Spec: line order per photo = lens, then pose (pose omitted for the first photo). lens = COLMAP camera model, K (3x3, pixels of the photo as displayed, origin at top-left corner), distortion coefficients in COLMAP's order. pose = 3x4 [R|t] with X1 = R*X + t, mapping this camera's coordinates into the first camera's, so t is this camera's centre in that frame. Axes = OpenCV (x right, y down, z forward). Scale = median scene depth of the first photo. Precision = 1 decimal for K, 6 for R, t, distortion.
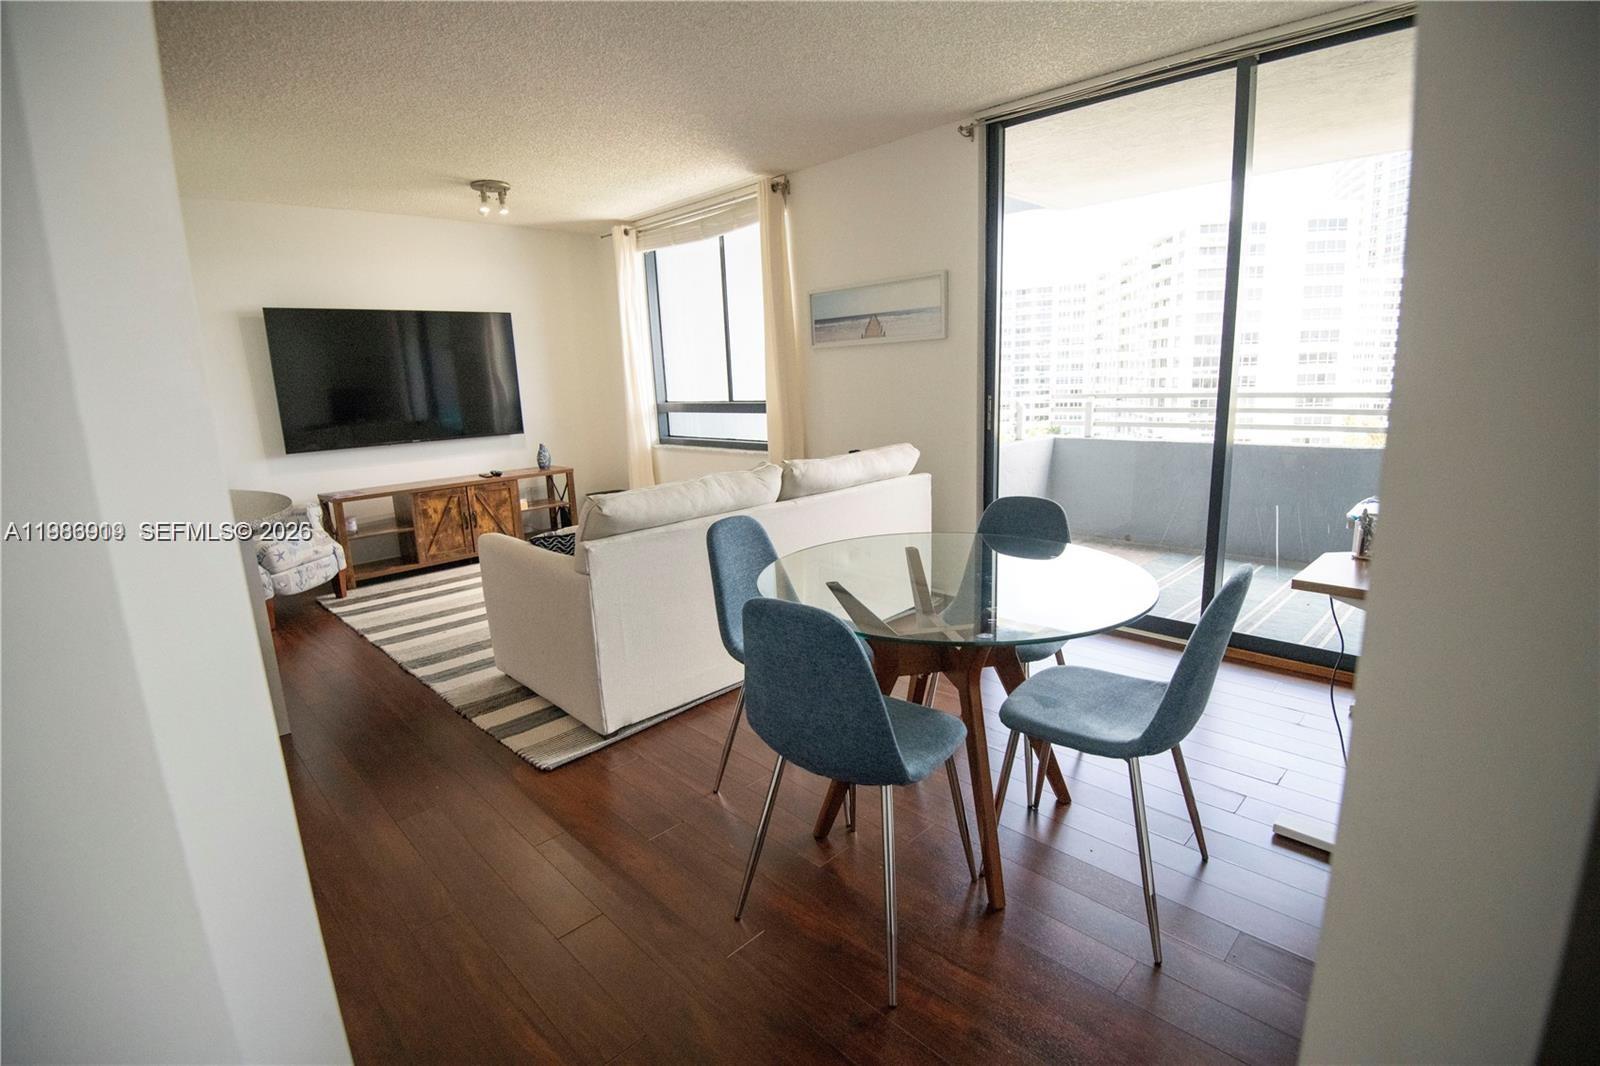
lens RADIAL K [[737.8, 0, 765.7], [0, 737.8, 538.5], [0, 0, 1]] dist [-0.000927, 0.000031]
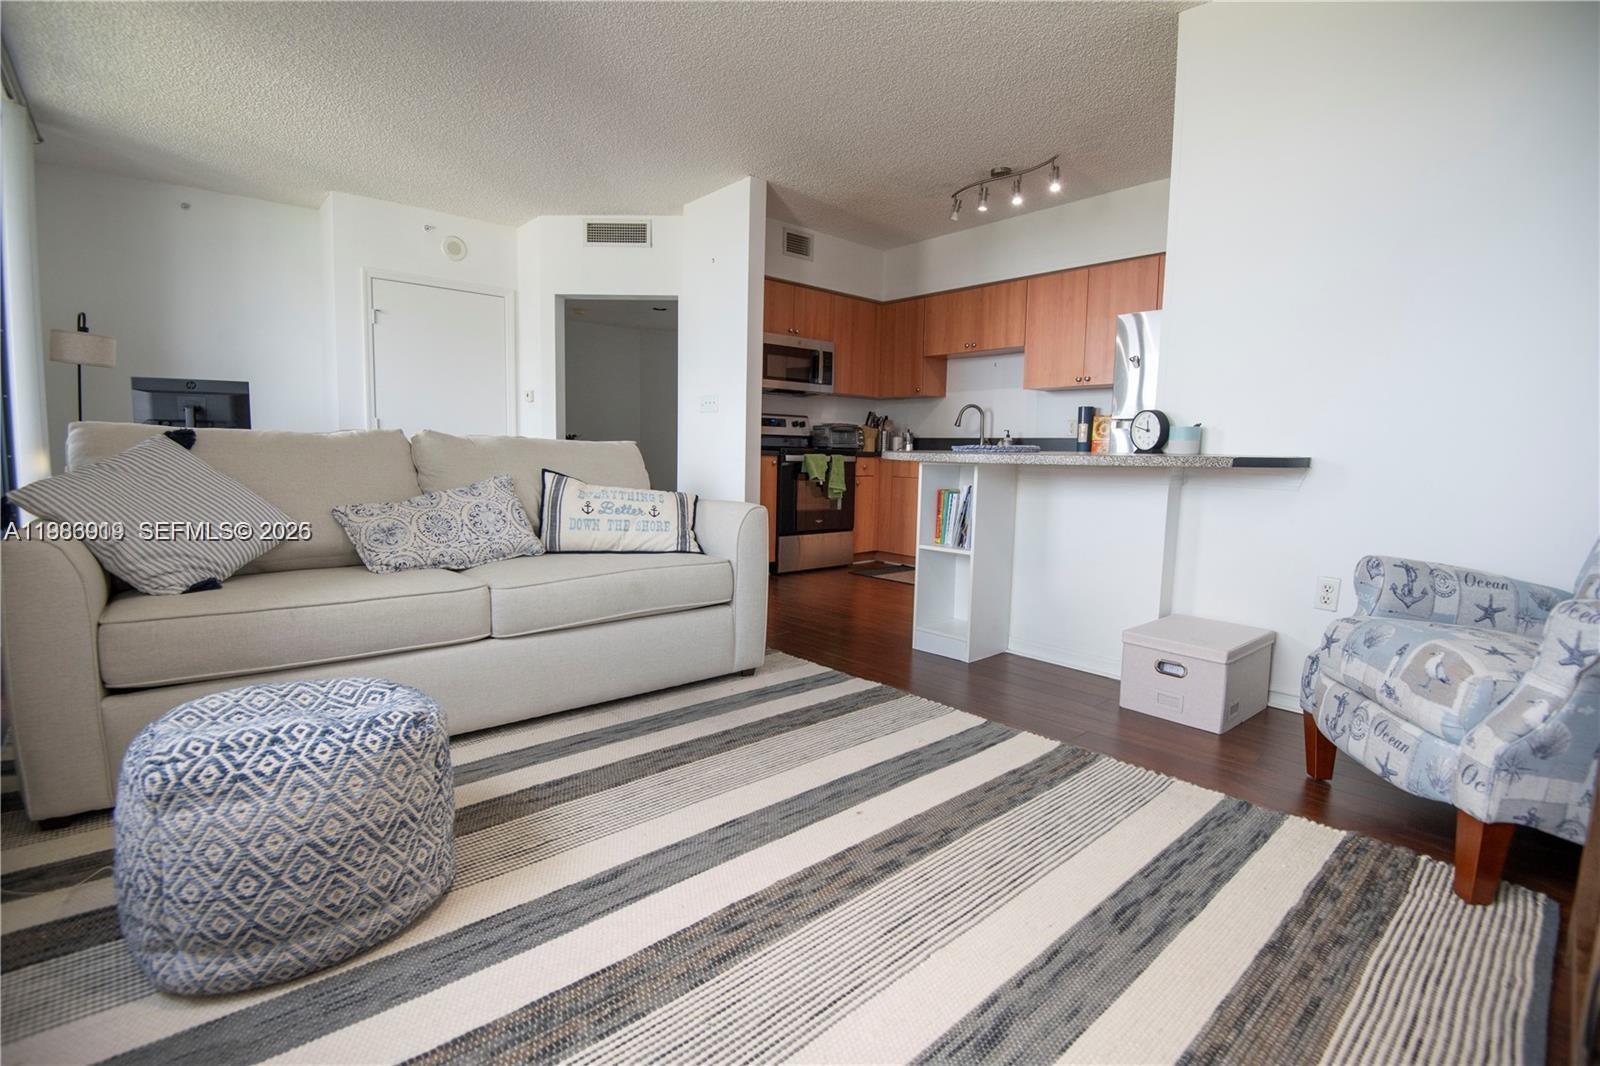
lens RADIAL K [[743.9, 0, 800.0], [0, 743.9, 533.0], [0, 0, 1]] dist [-0.002793, -0.025003]
pose [[-0.999428, 0.028354, 0.018446, -0.305875], [0.032733, 0.948190, 0.316013, -0.175335], [-0.008530, 0.316436, -0.948575, 1.265474]]
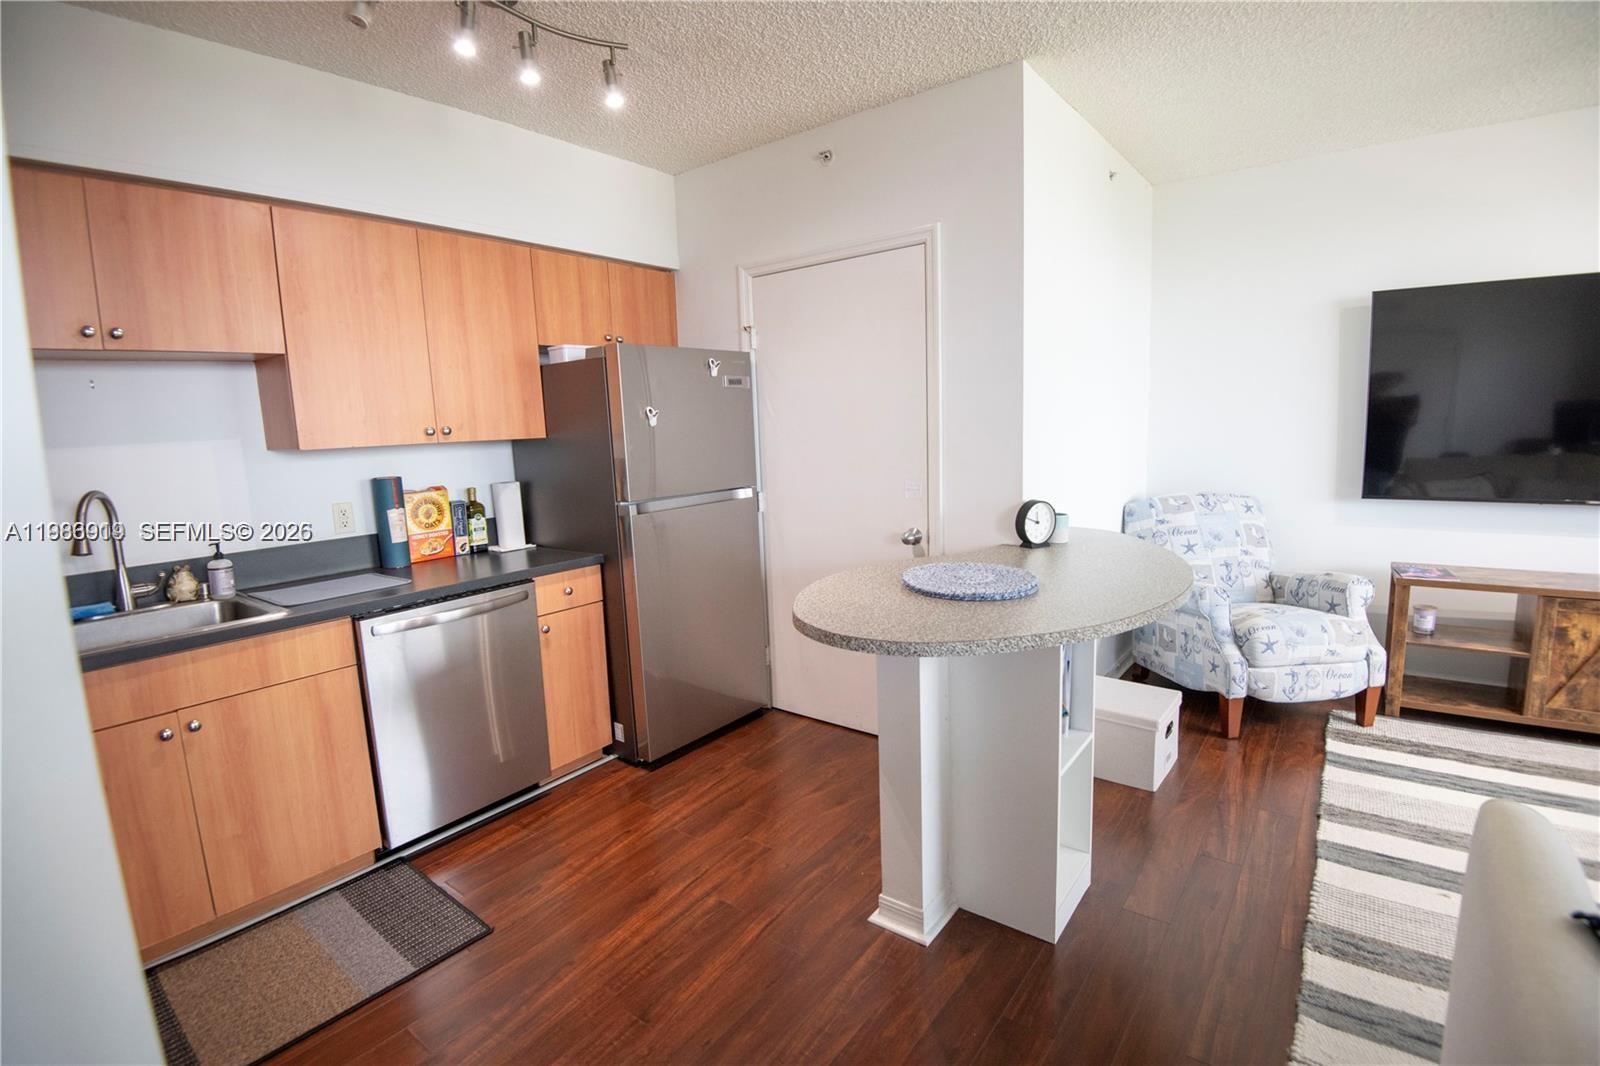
lens RADIAL K [[743.9, 0, 800.0], [0, 743.9, 533.0], [0, 0, 1]] dist [-0.002793, -0.025003]
pose [[0.181999, 0.185228, -0.965695, -0.065894], [-0.178401, 0.972018, 0.152818, -0.098543], [0.966980, 0.144468, 0.209951, 0.356583]]
